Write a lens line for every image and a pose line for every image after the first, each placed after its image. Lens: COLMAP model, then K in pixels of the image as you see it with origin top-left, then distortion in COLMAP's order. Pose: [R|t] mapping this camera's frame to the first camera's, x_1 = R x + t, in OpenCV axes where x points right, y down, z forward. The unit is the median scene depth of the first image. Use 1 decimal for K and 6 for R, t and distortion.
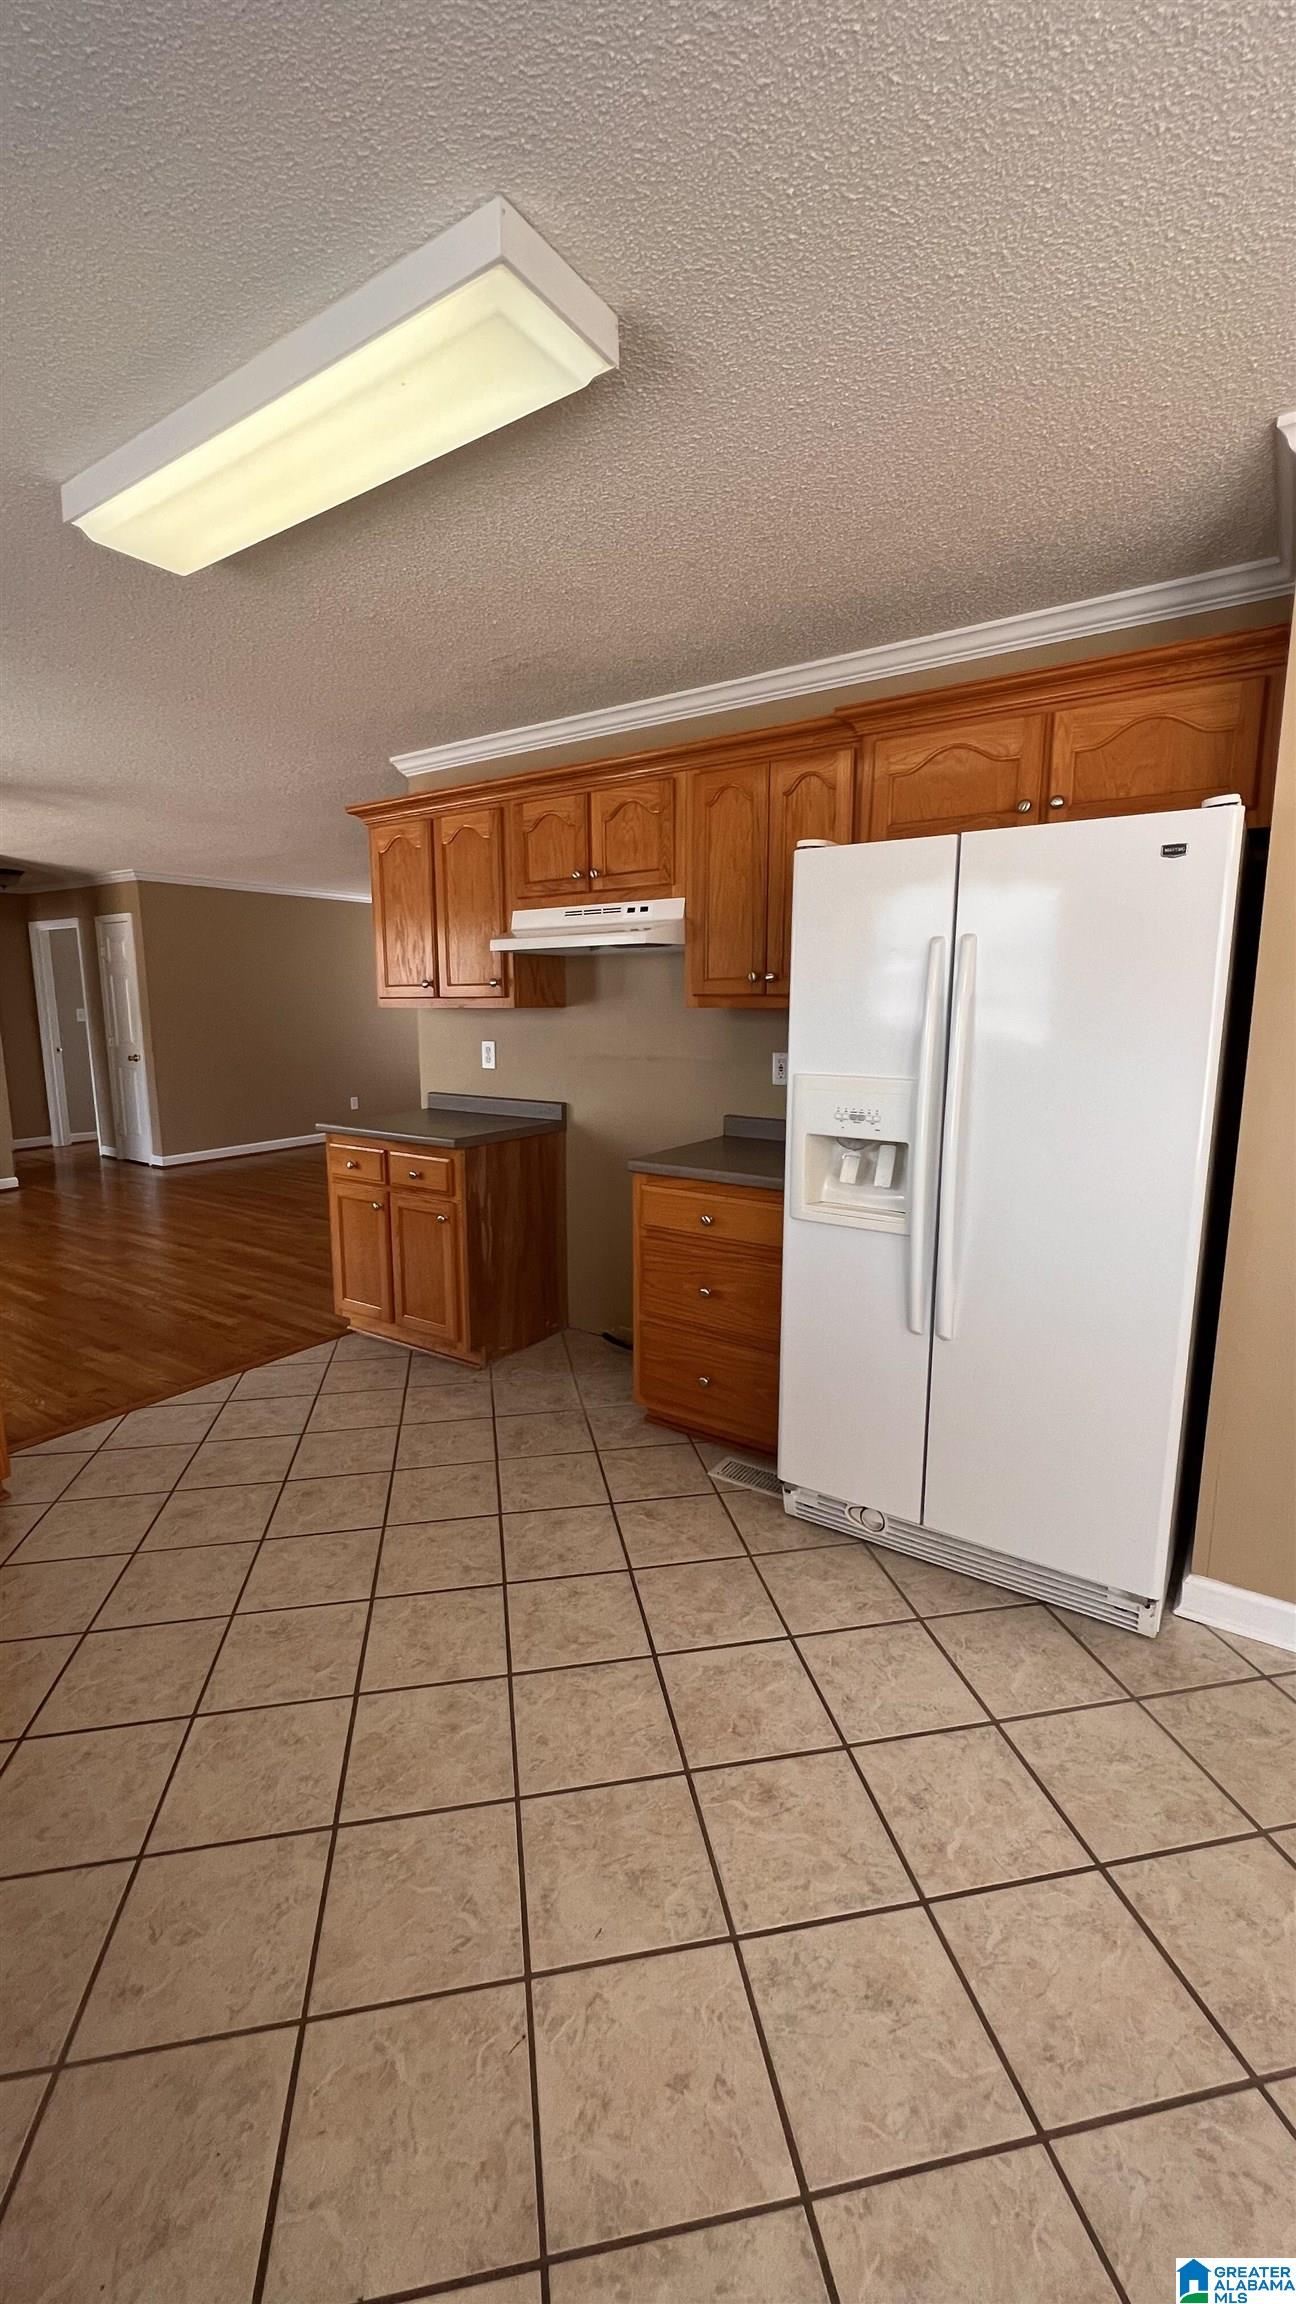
lens RADIAL K [[923.7, 0, 643.6], [0, 923.7, 1157.1], [0, 0, 1]] dist [0.002352, 0.000343]
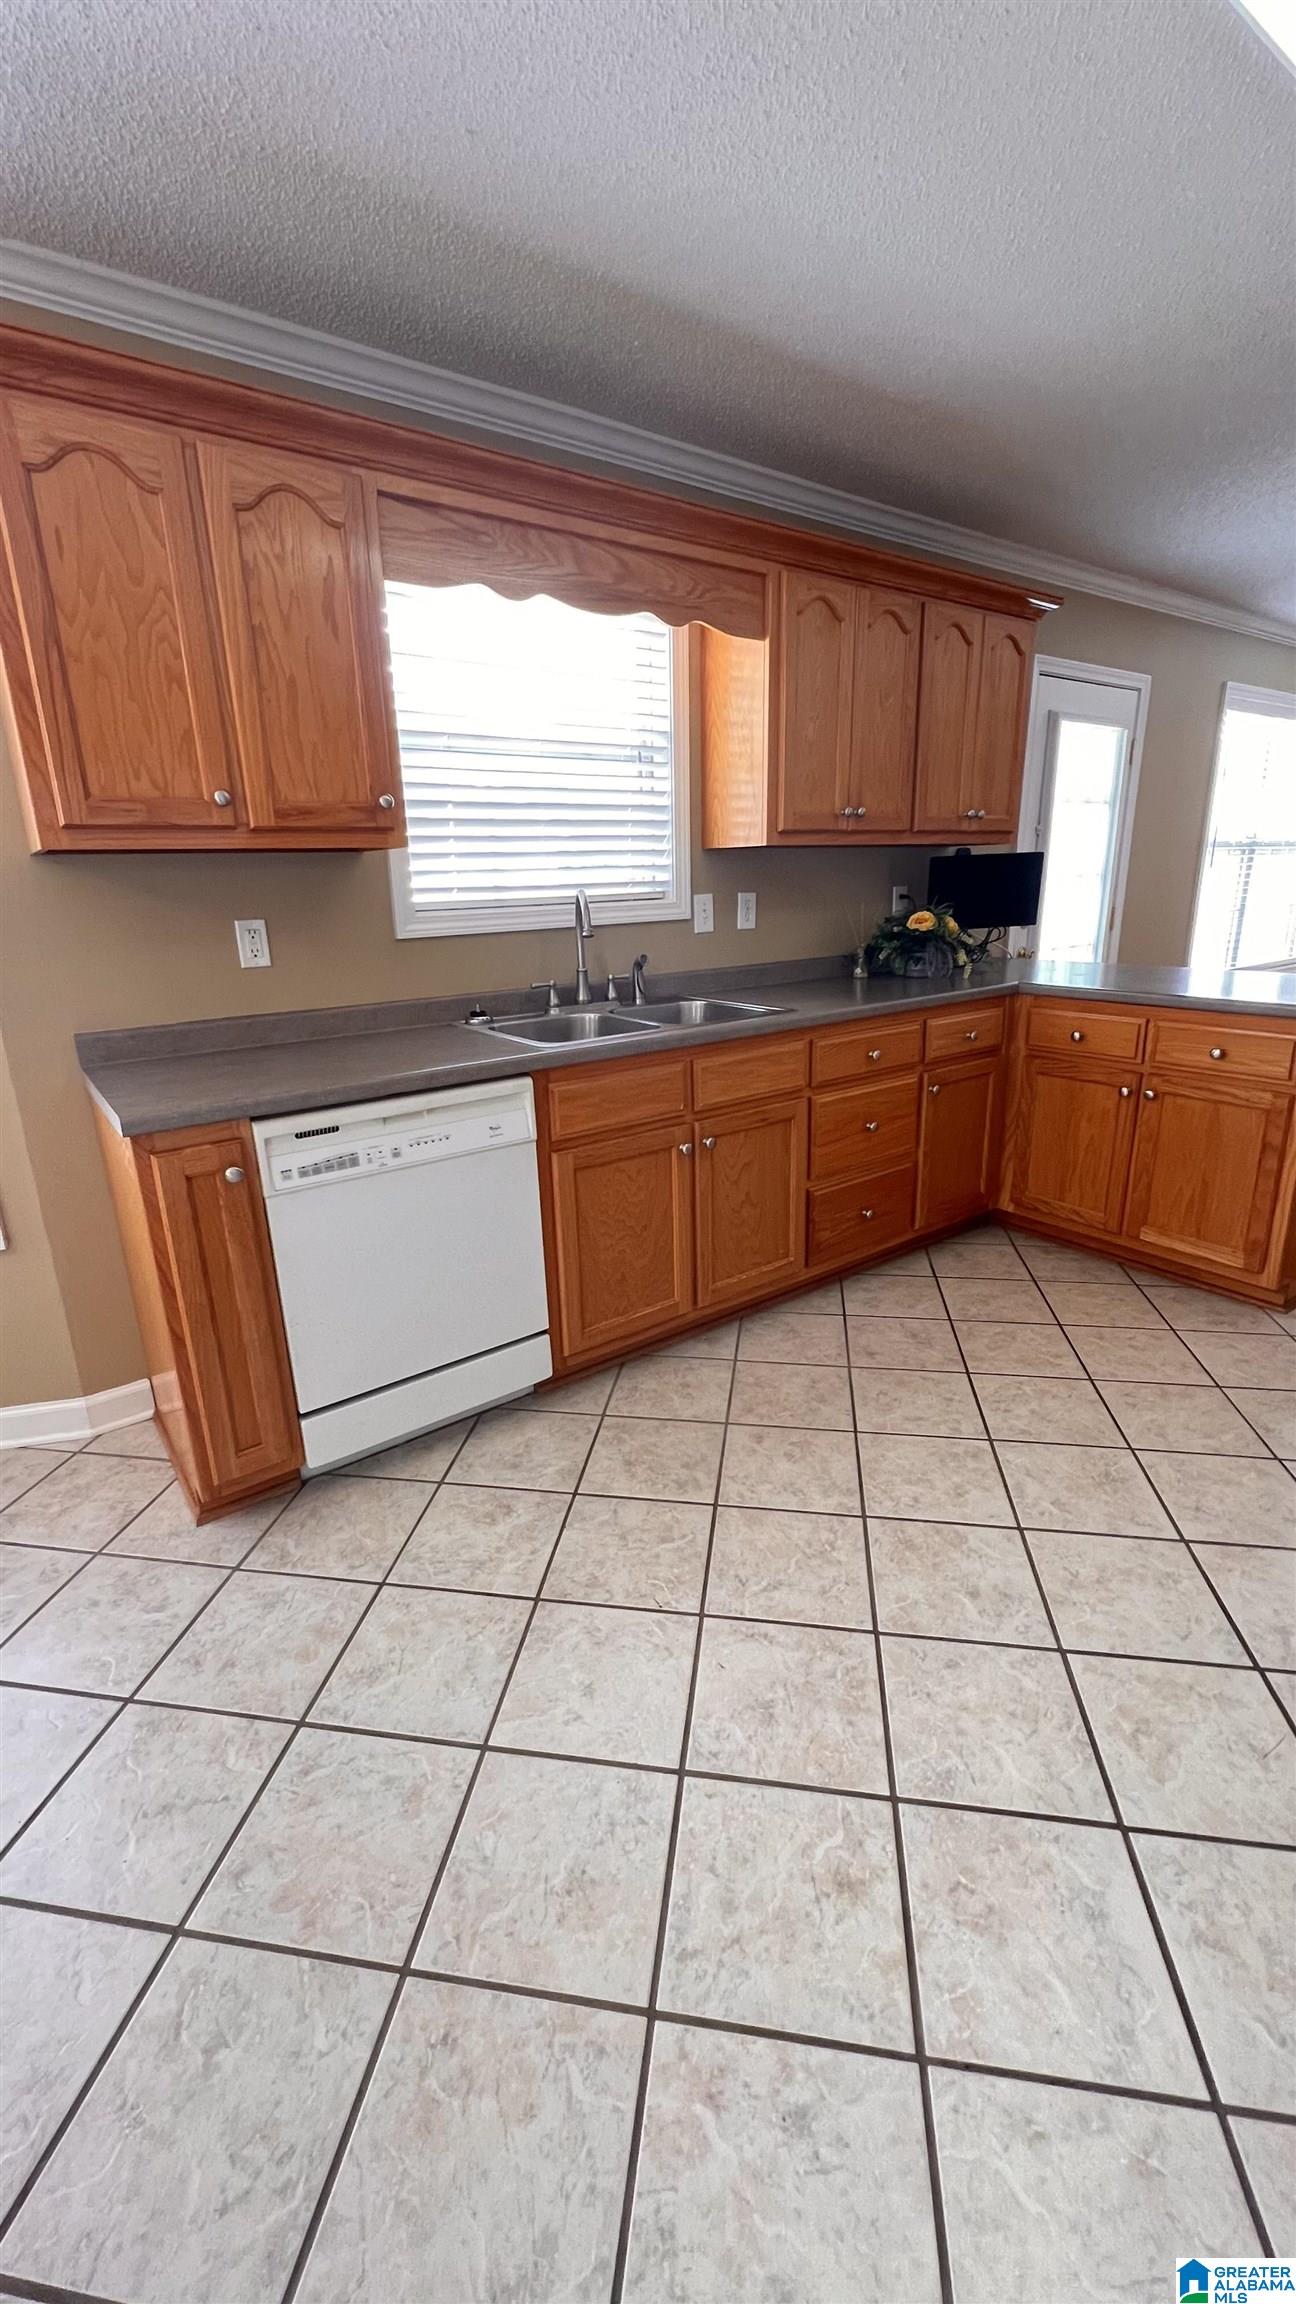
lens RADIAL K [[924.8, 0, 650.6], [0, 924.8, 1151.7], [0, 0, 1]] dist [0.001794, 0.000141]
pose [[-0.332640, 0.277733, -0.901230, 0.451222], [-0.127774, 0.933565, 0.334858, -0.061509], [0.934358, 0.226541, -0.275054, 0.598117]]
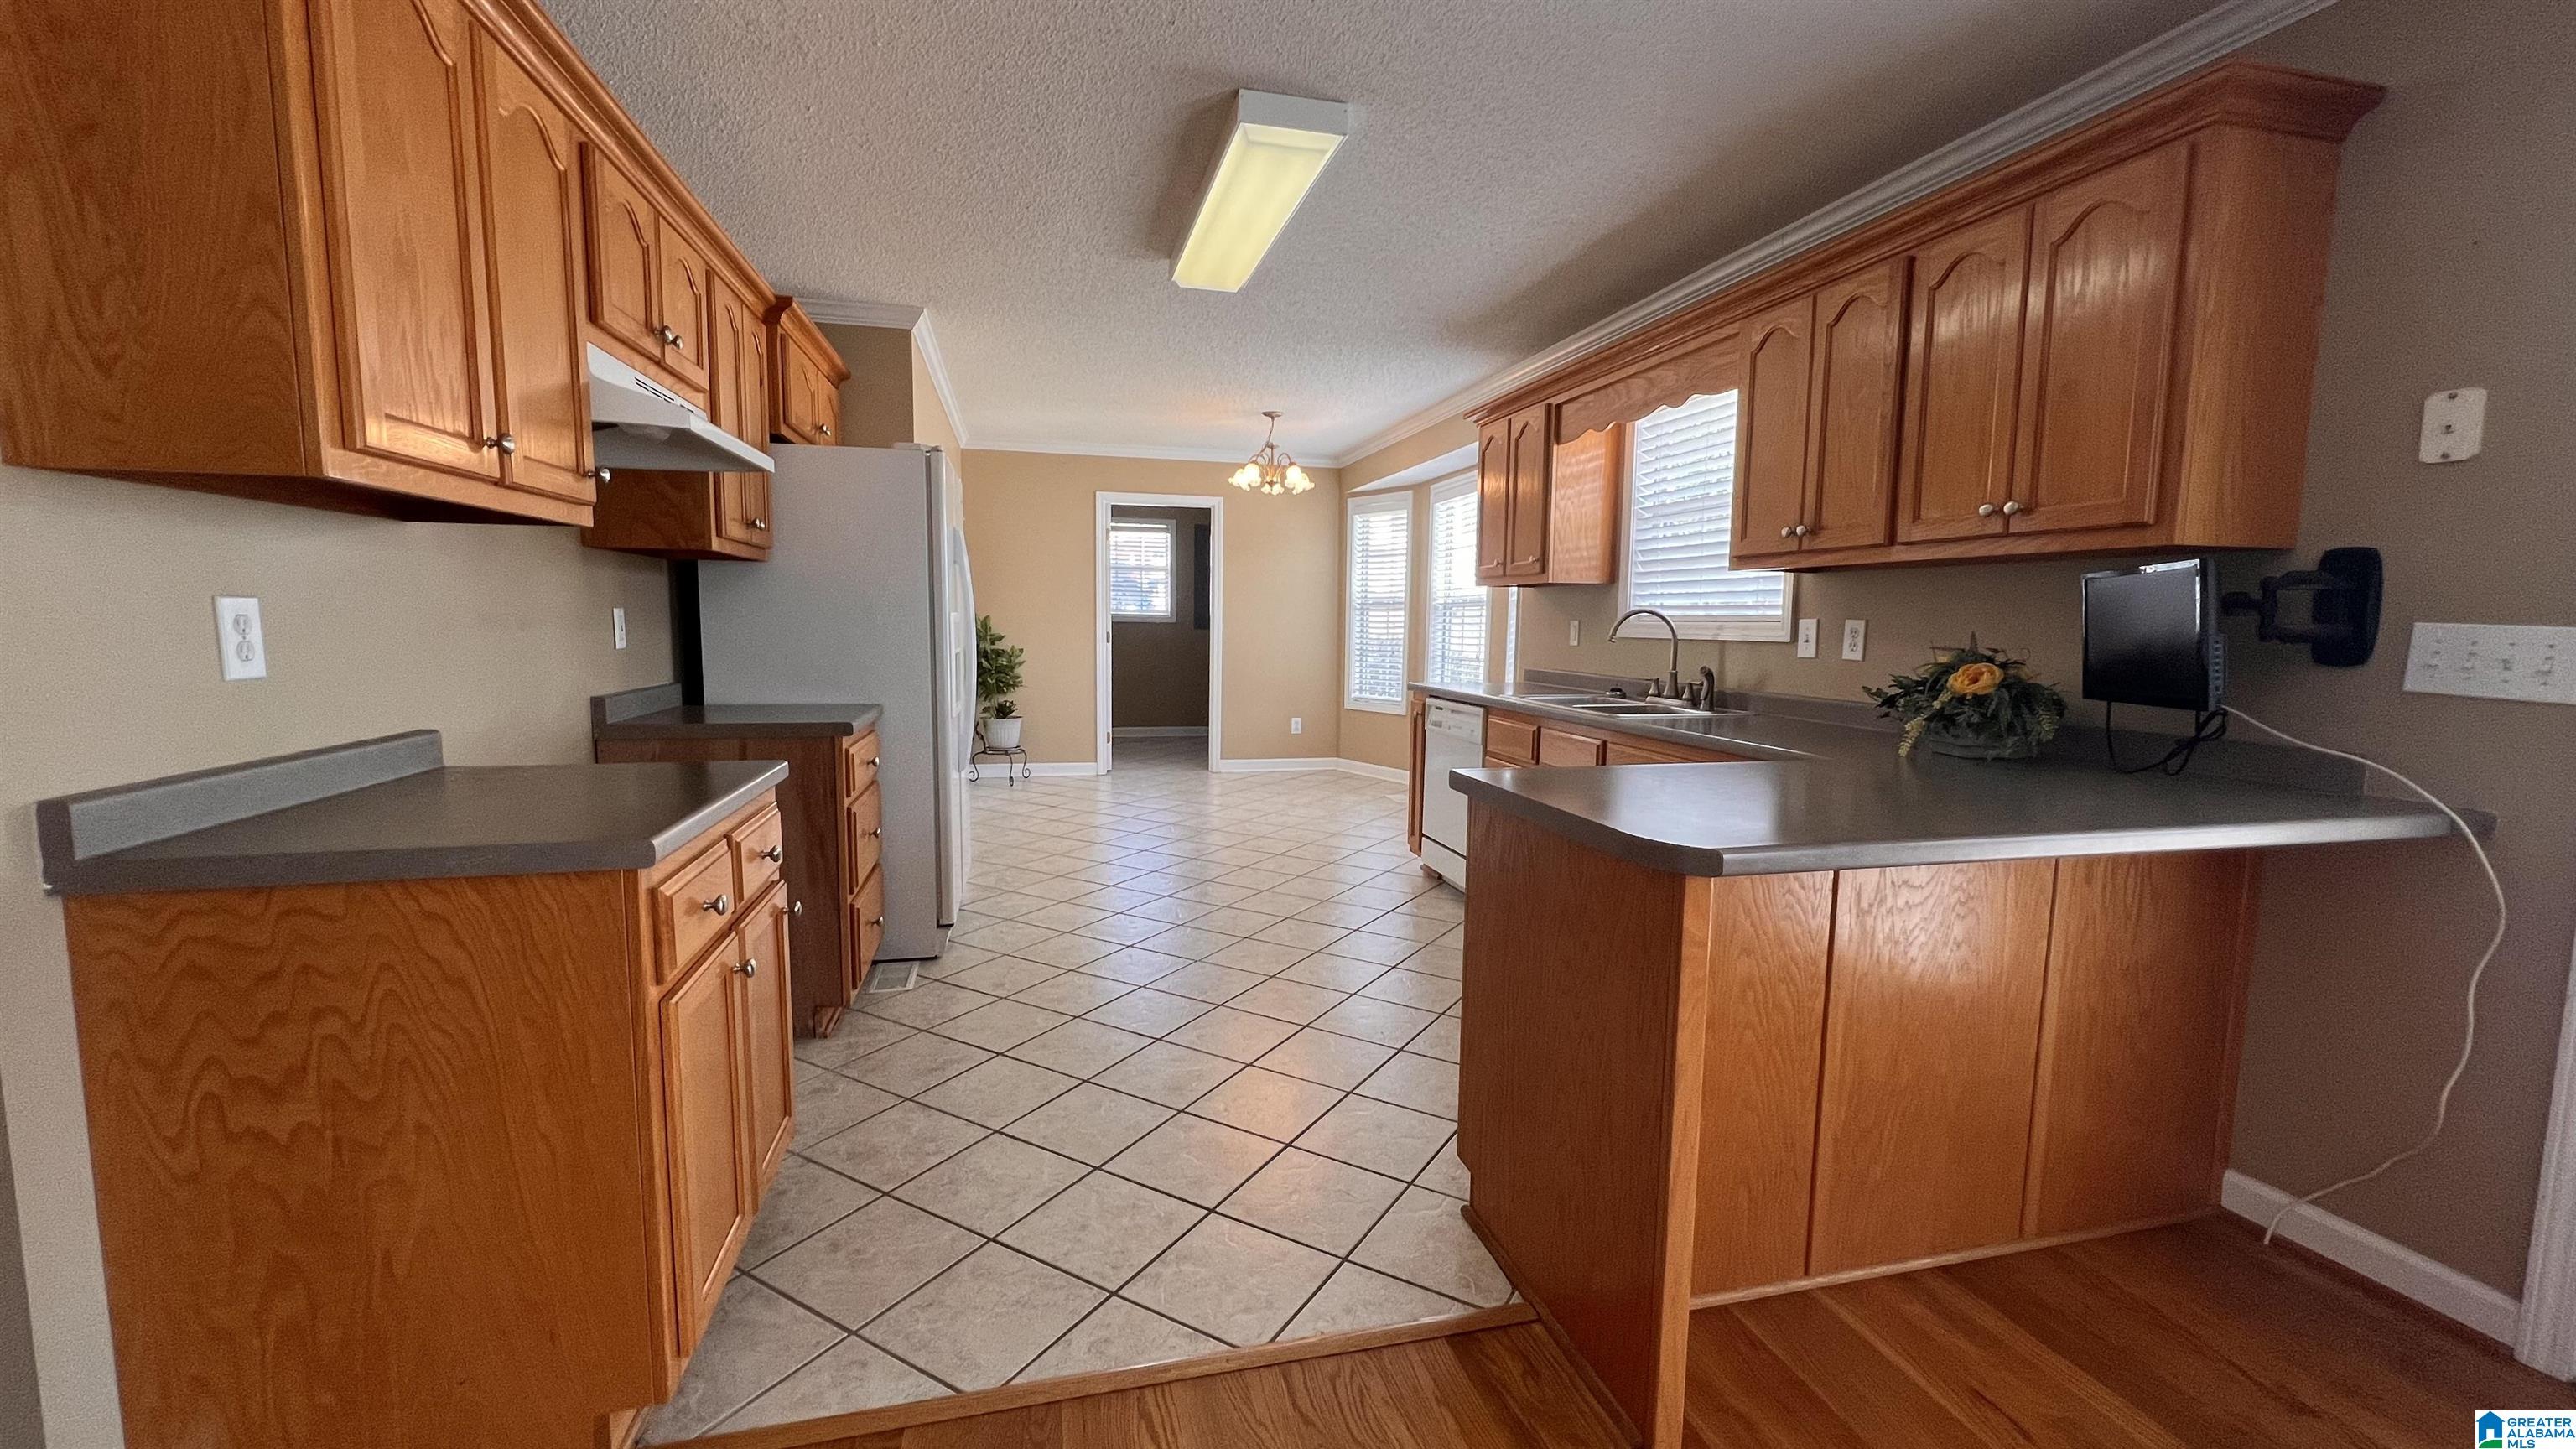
lens RADIAL K [[1032.7, 0, 1287.1], [0, 1032.7, 724.0], [0, 0, 1]] dist [0.002352, 0.000343]
pose [[-0.750000, -0.079386, 0.656657, -1.117215], [0.094677, 0.969664, 0.225362, -0.205029], [-0.654627, 0.231192, -0.719731, 1.635715]]
